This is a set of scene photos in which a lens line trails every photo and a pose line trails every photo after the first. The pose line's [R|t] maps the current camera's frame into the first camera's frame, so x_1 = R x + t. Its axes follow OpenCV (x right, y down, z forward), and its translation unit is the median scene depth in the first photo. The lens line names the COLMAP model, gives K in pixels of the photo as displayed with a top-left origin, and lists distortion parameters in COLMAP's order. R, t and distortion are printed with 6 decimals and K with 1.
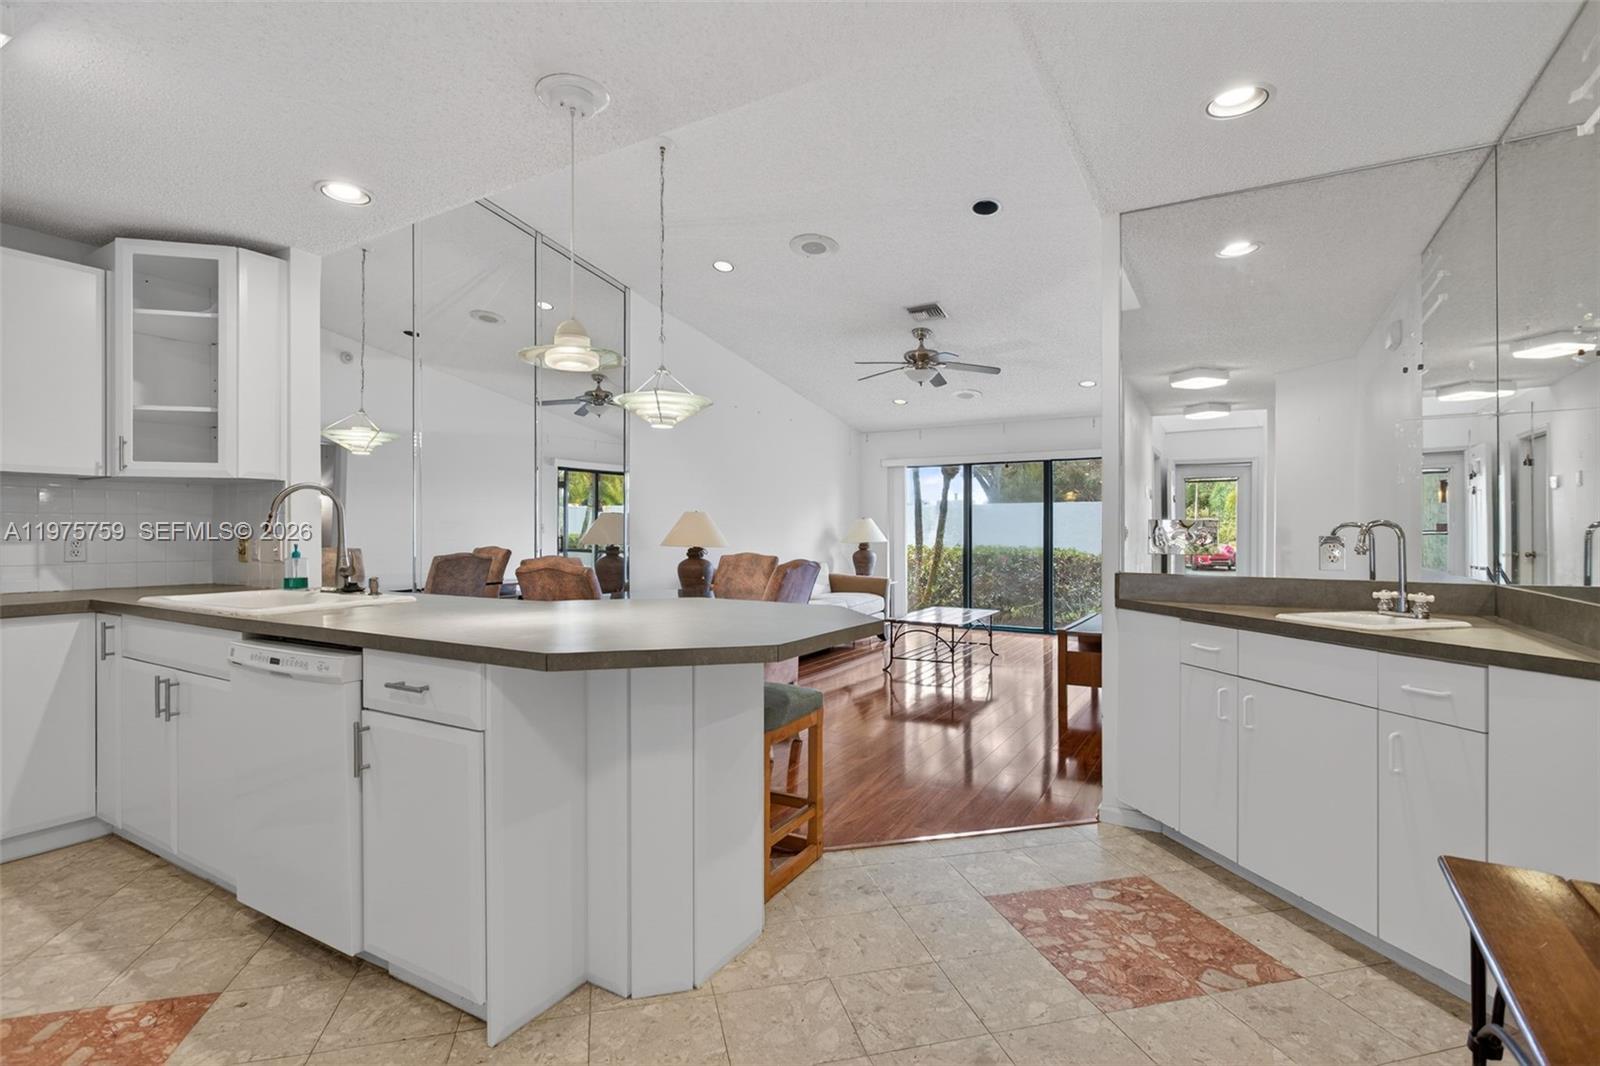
lens RADIAL K [[764.5, 0, 796.7], [0, 764.5, 532.1], [0, 0, 1]] dist [-0.014157, 0.004970]
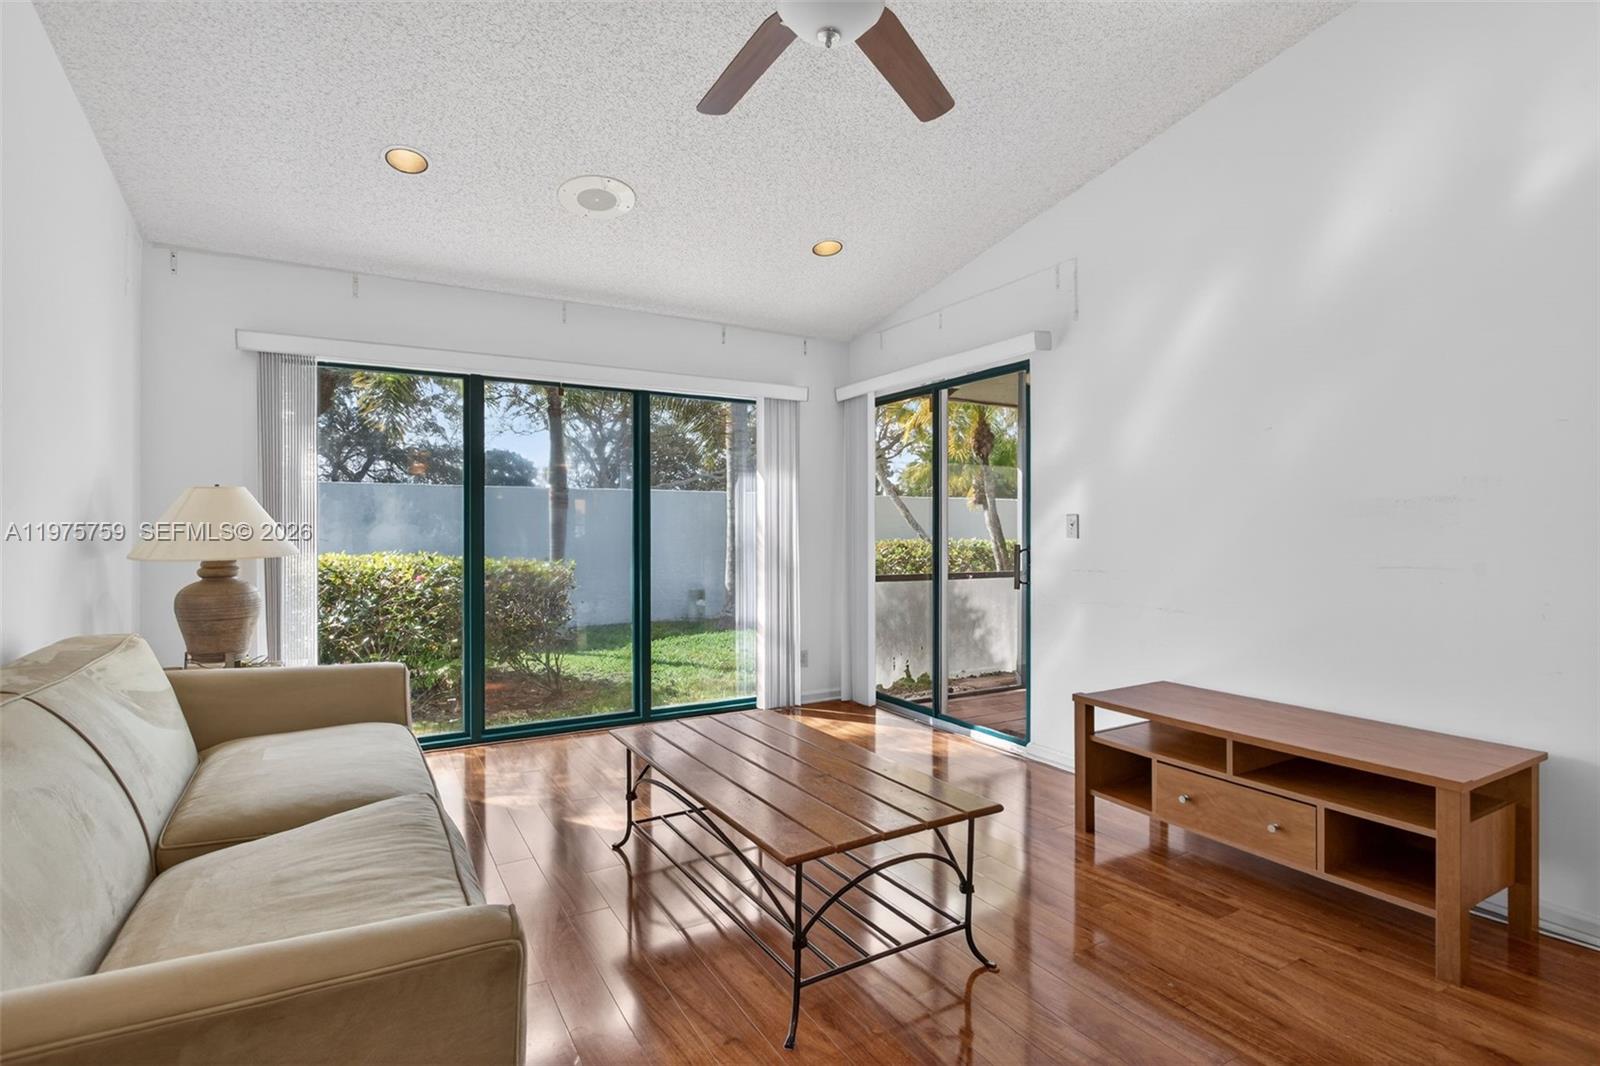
lens RADIAL K [[764.5, 0, 797.4], [0, 764.5, 530.2], [0, 0, 1]] dist [-0.014157, 0.004970]
pose [[0.485489, -0.004155, 0.874233, -0.193539], [0.004827, 0.999986, 0.002073, 0.003356], [-0.874229, 0.003213, 0.485502, 1.541942]]
